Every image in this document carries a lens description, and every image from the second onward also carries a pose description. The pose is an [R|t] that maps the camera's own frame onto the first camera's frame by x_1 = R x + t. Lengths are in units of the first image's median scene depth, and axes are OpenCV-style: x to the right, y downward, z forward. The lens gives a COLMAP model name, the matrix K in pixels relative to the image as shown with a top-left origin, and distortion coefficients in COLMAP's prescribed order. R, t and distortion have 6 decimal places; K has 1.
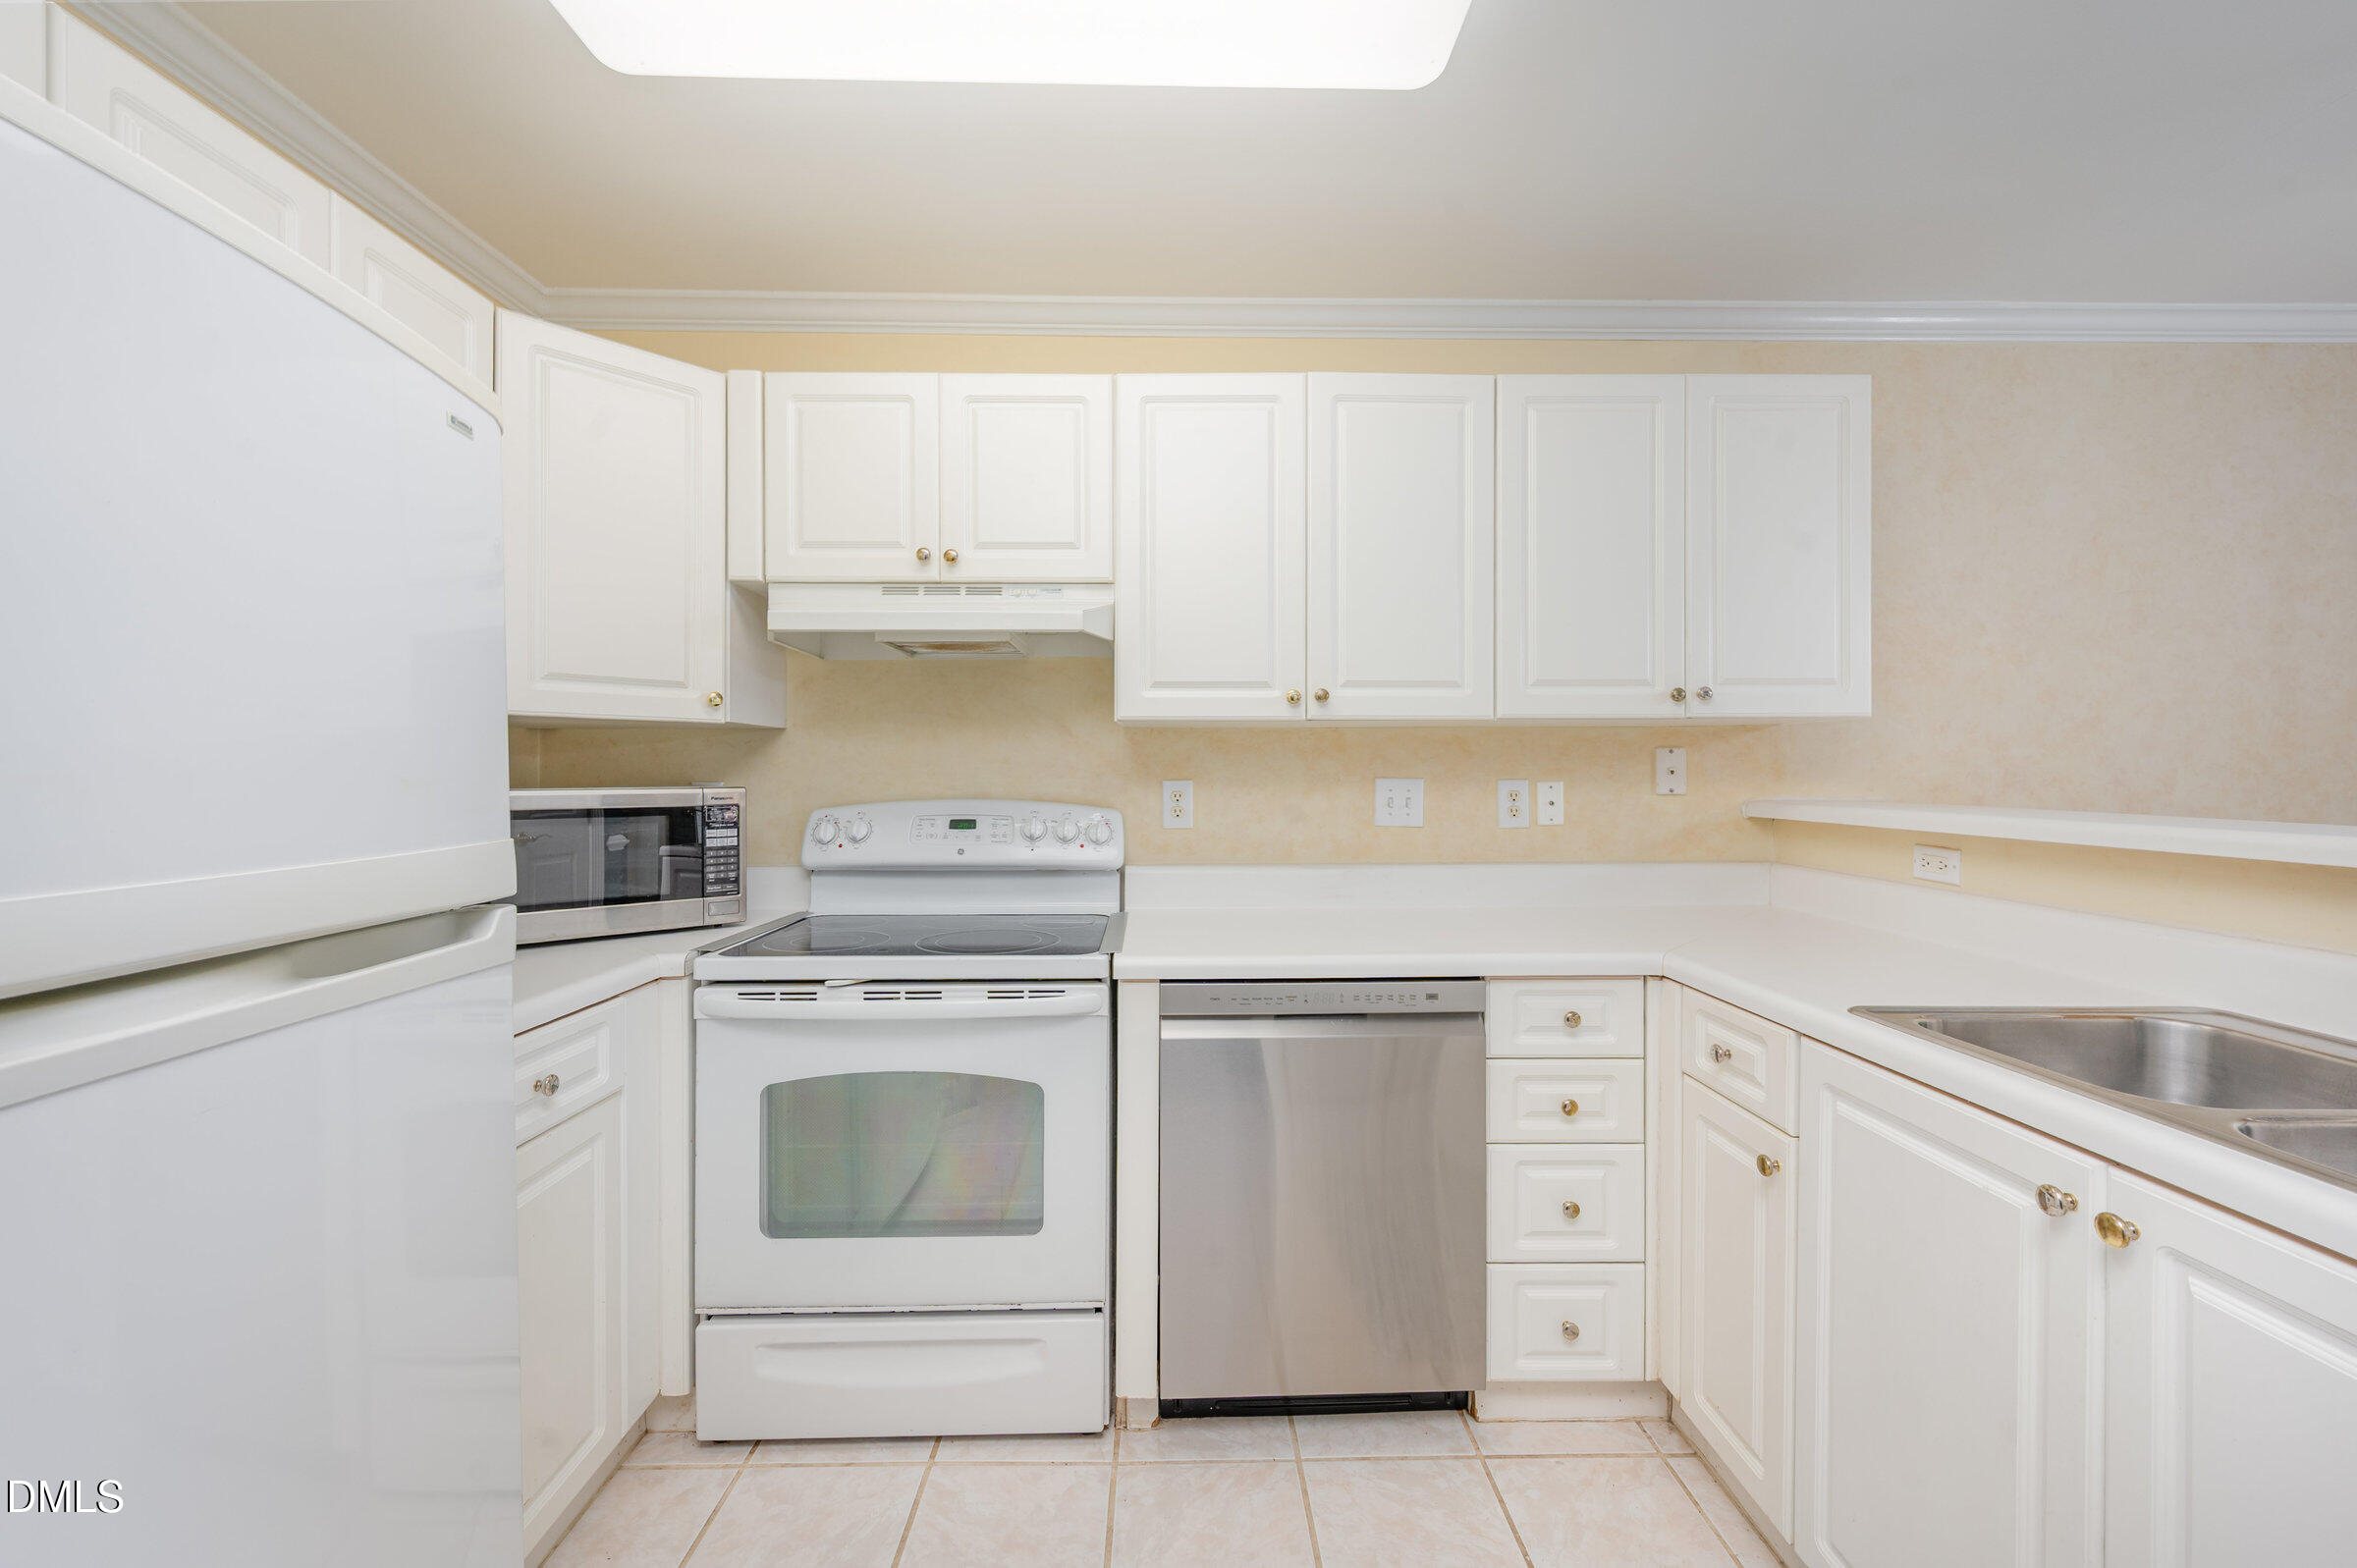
lens RADIAL K [[943.0, 0, 1184.1], [0, 943.0, 772.1], [0, 0, 1]] dist [0.000431, 0.000327]
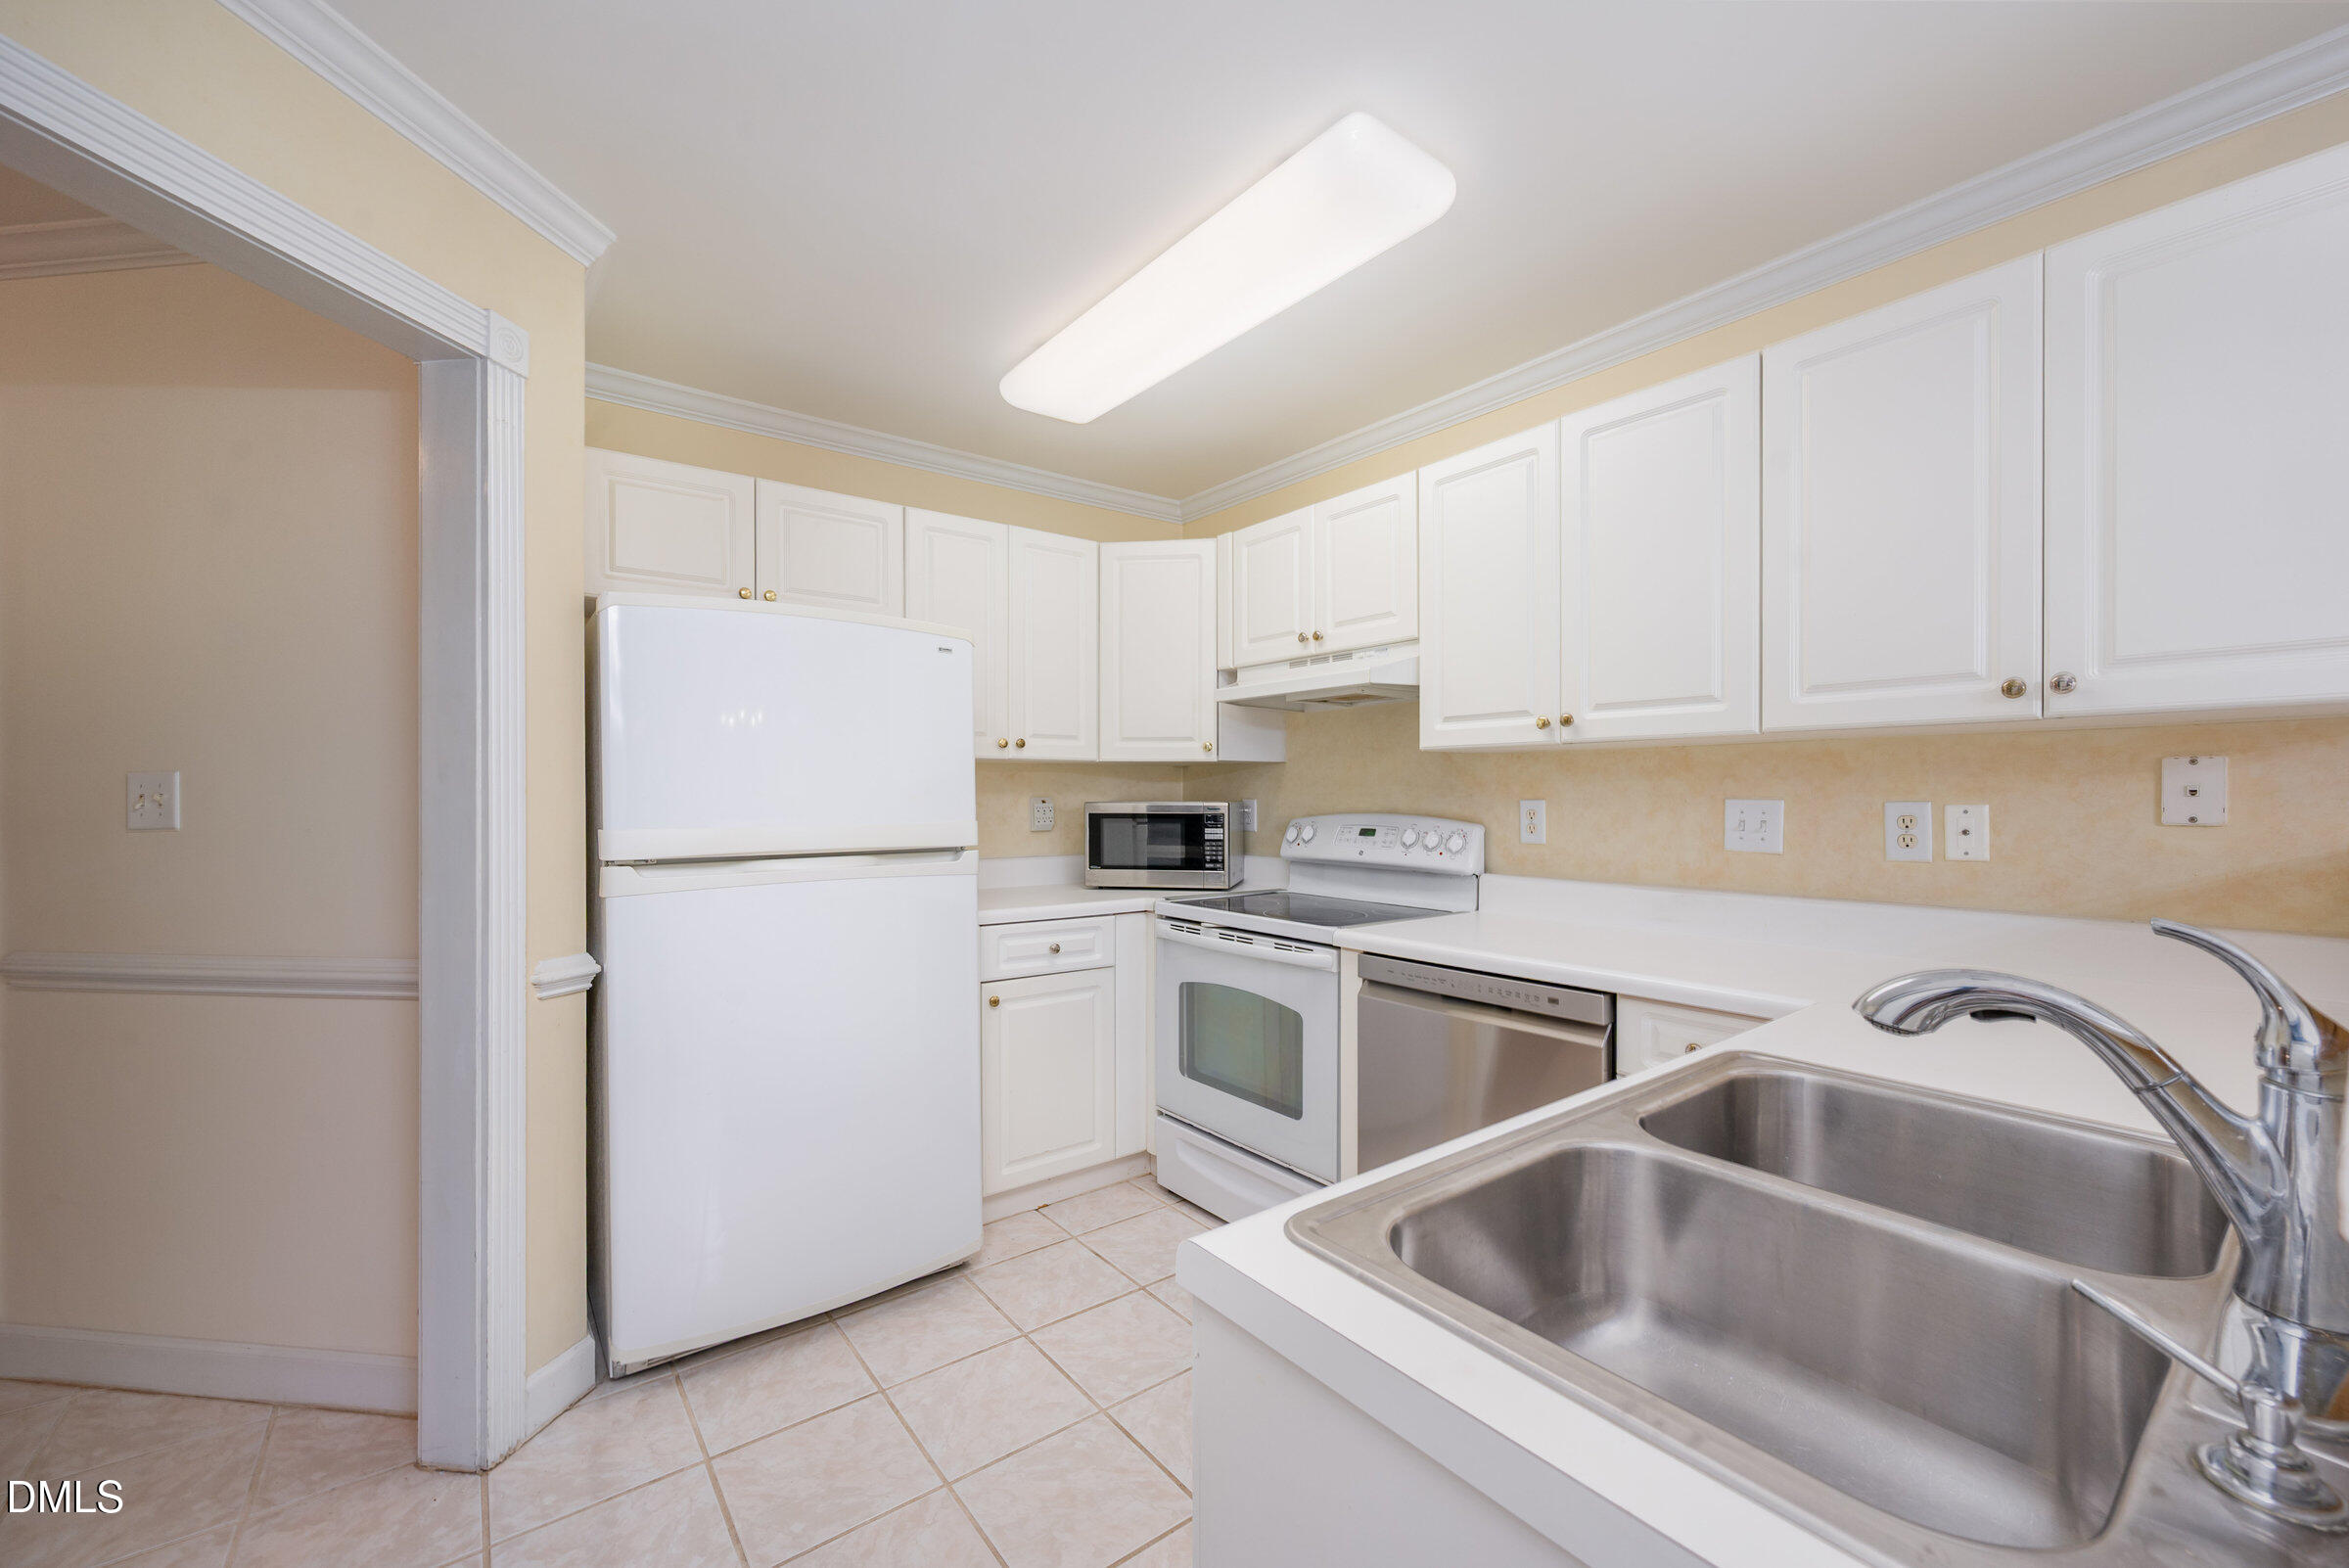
lens RADIAL K [[934.9, 0, 1172.3], [0, 934.9, 798.8], [0, 0, 1]] dist [0.001161, -0.000054]
pose [[0.592568, 0.004949, -0.805505, 0.720081], [-0.000609, 0.999984, 0.005696, 0.001805], [0.805520, -0.002885, 0.592561, 0.016978]]
